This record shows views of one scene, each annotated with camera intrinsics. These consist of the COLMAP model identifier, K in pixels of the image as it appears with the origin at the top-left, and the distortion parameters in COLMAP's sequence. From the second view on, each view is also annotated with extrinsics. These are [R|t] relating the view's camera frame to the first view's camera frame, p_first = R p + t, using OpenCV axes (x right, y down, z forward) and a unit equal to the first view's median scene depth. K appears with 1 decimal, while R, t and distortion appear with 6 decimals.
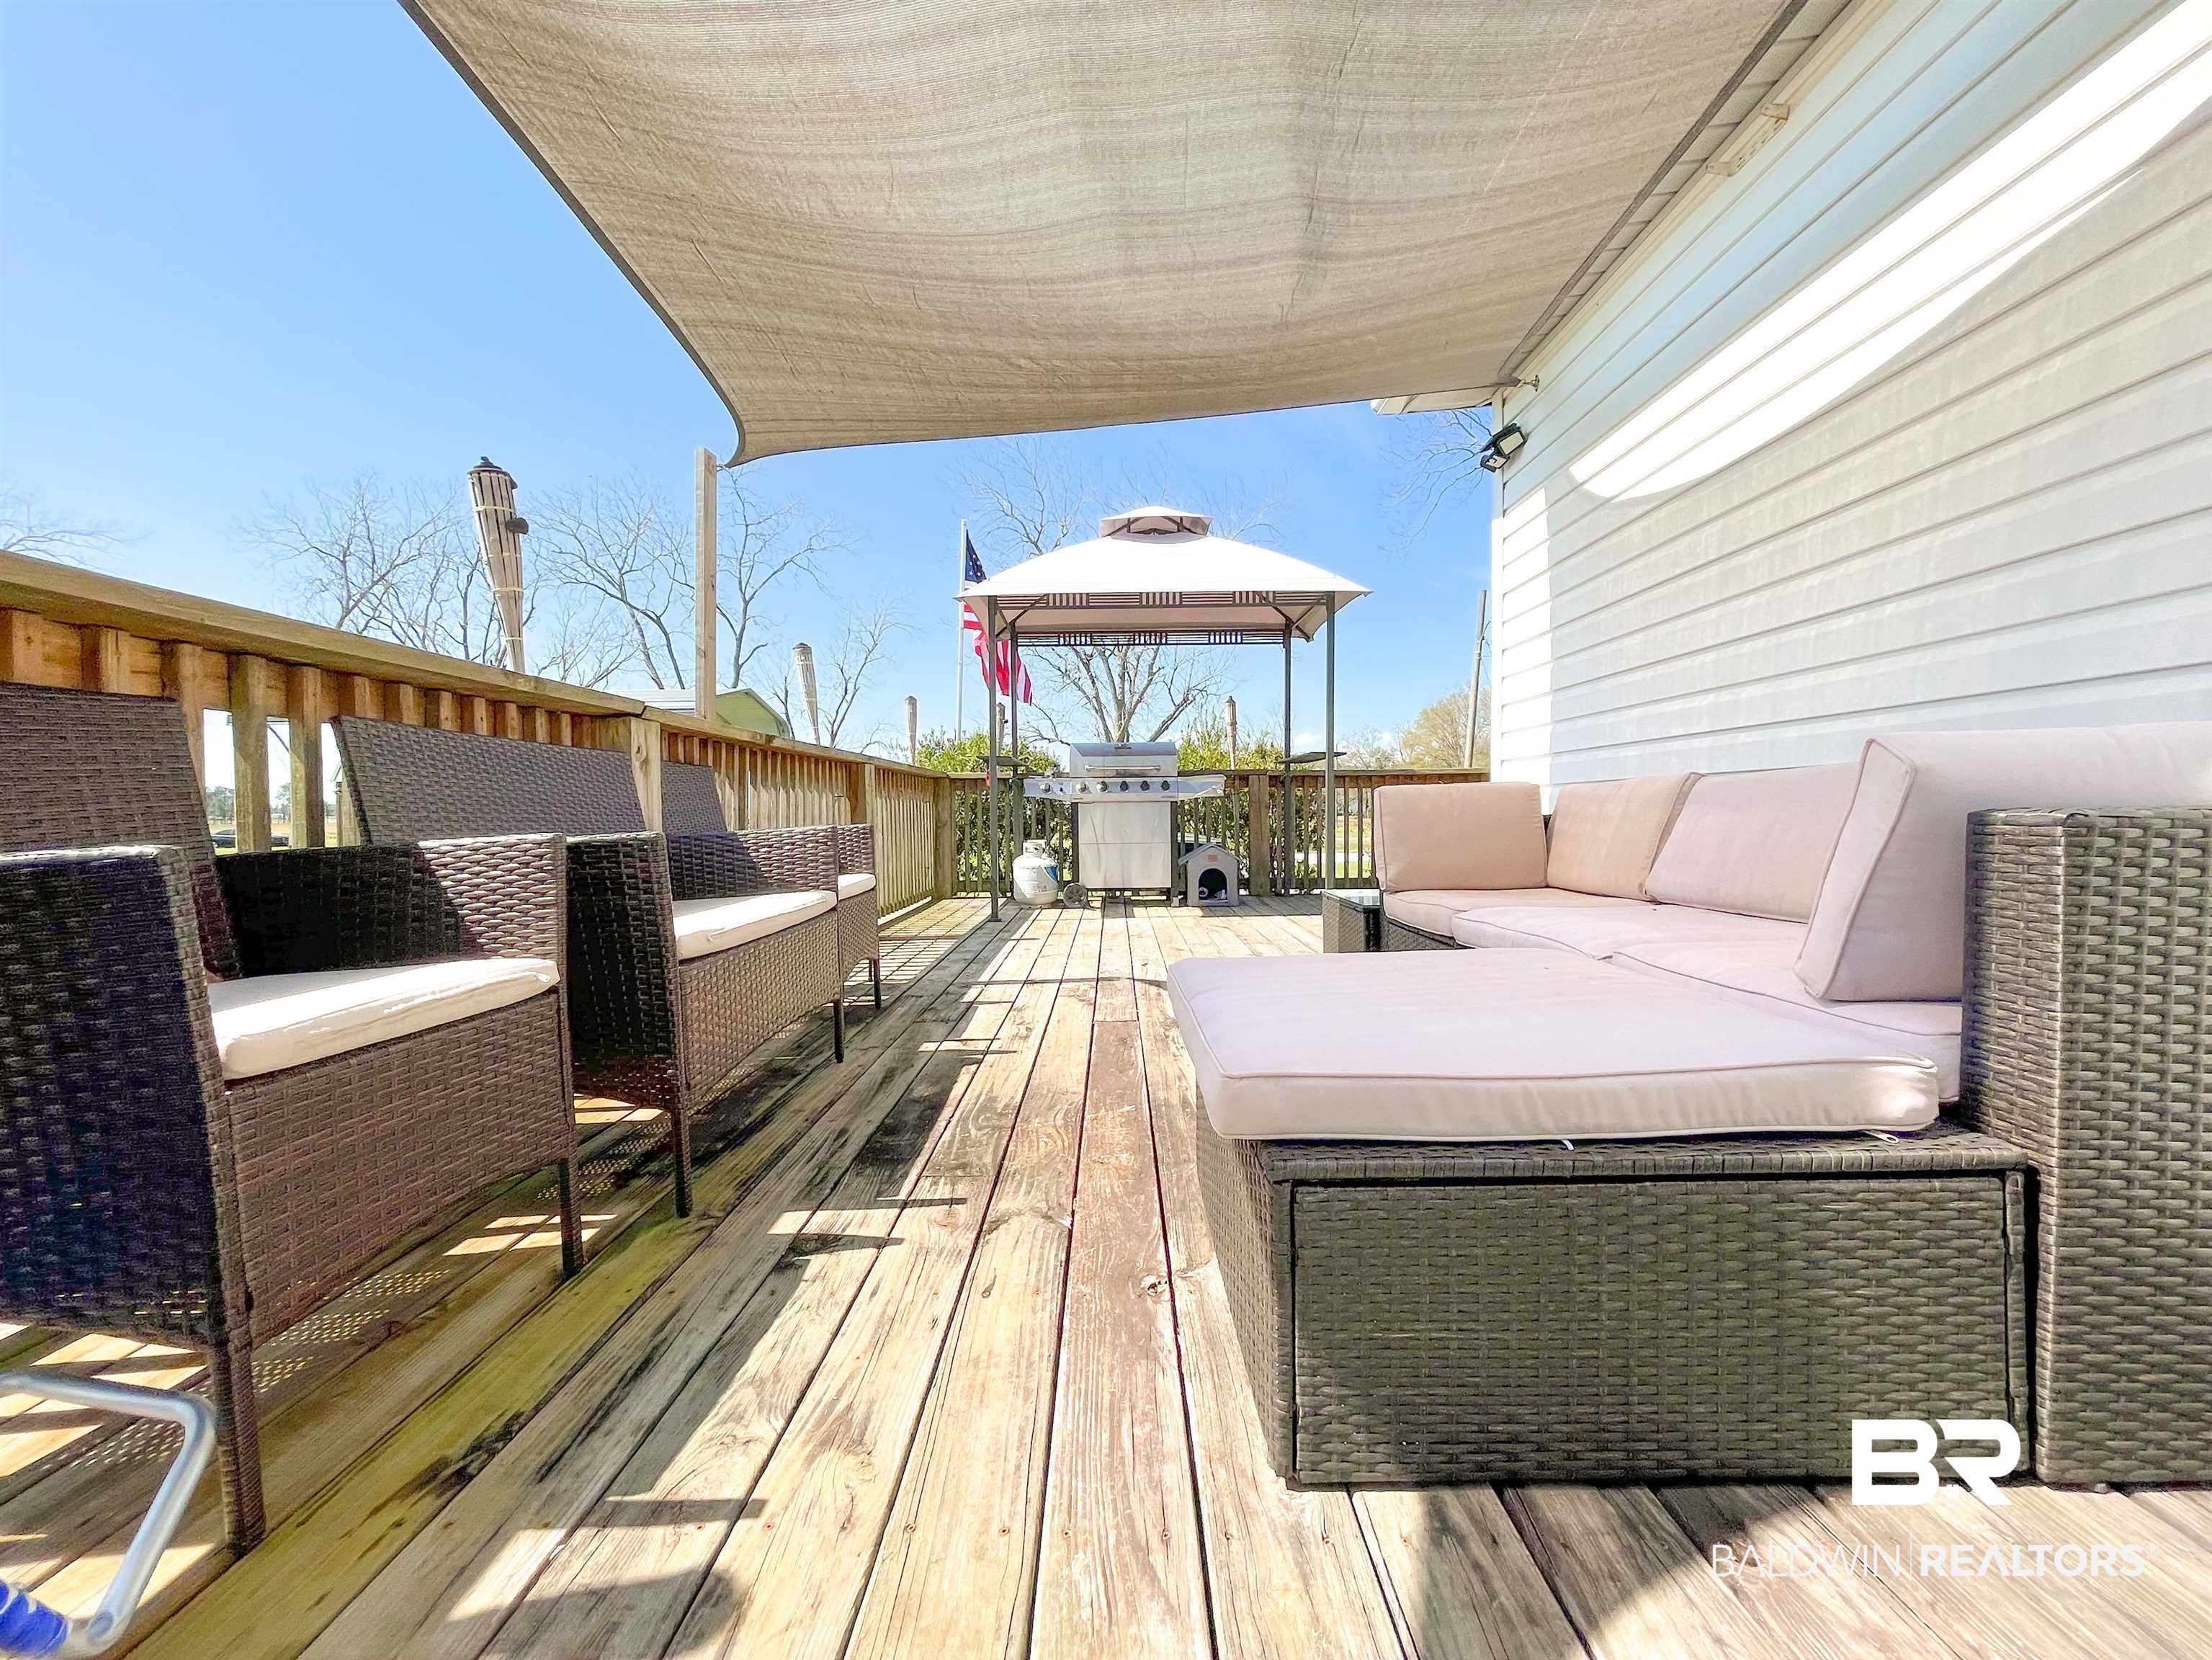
lens RADIAL K [[897.0, 0, 1108.2], [0, 897.0, 826.4], [0, 0, 1]] dist [-0.002671, -0.000405]
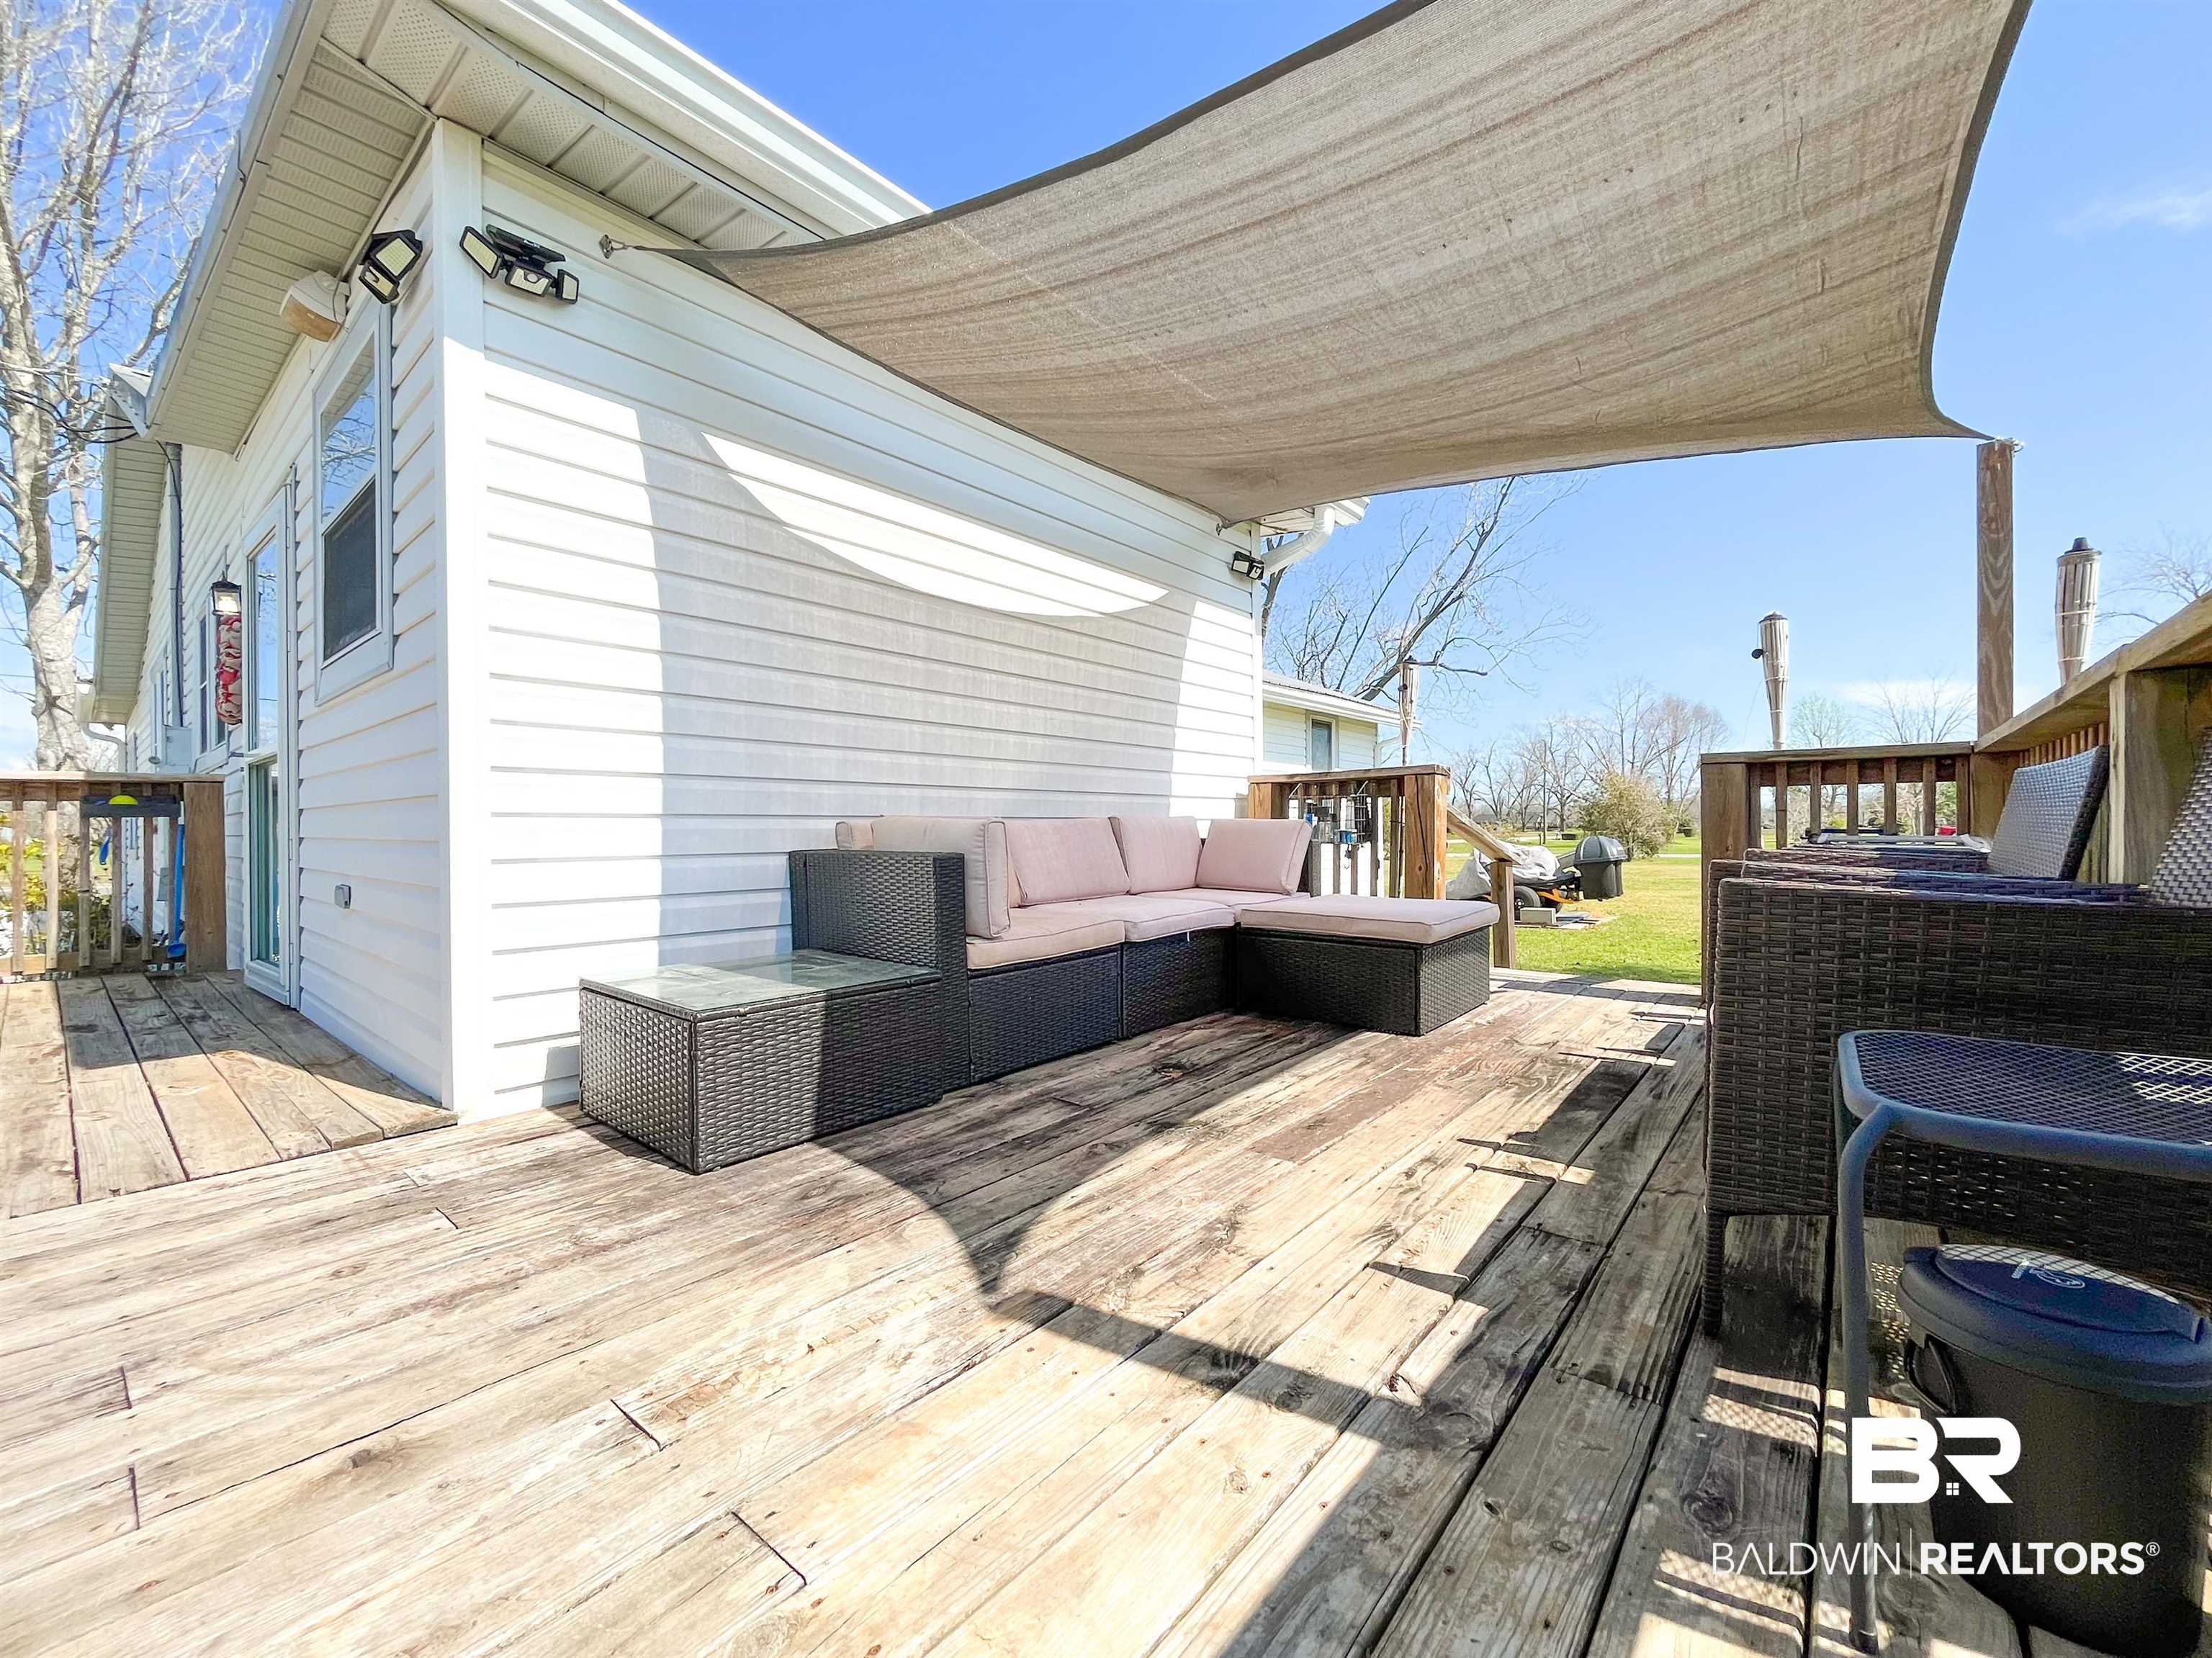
lens RADIAL K [[896.8, 0, 1113.6], [0, 896.8, 843.8], [0, 0, 1]] dist [-0.002671, -0.000405]
pose [[-0.774645, 0.004166, 0.632382, -0.437223], [0.028467, 0.999194, 0.028289, -0.056669], [-0.631755, 0.039916, -0.774140, 2.122381]]
